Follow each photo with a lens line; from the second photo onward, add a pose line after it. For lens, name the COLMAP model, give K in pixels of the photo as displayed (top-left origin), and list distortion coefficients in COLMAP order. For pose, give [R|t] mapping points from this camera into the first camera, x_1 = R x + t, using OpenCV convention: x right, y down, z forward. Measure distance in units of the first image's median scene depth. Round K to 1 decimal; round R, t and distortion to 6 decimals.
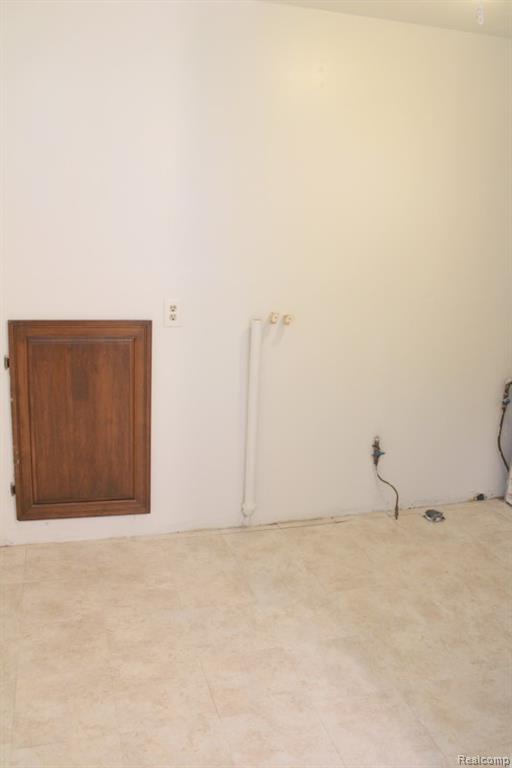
lens RADIAL K [[671.6, 0, 256.0], [0, 671.6, 384.0], [0, 0, 1]] dist [-0.171619, 0.166986]
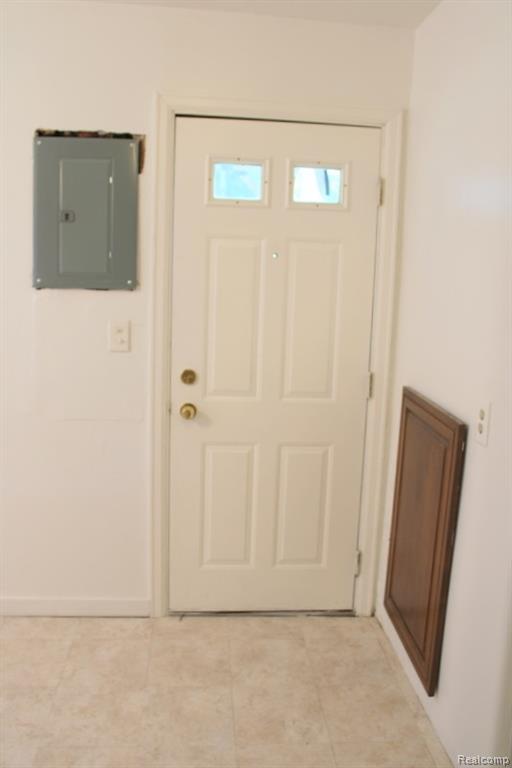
lens RADIAL K [[671.6, 0, 256.0], [0, 671.6, 384.0], [0, 0, 1]] dist [-0.171619, 0.166986]
pose [[-0.203228, 0.113963, -0.972477, 0.624559], [-0.283400, 0.943844, 0.169833, -0.222216], [0.937221, 0.310115, -0.159519, 1.053753]]
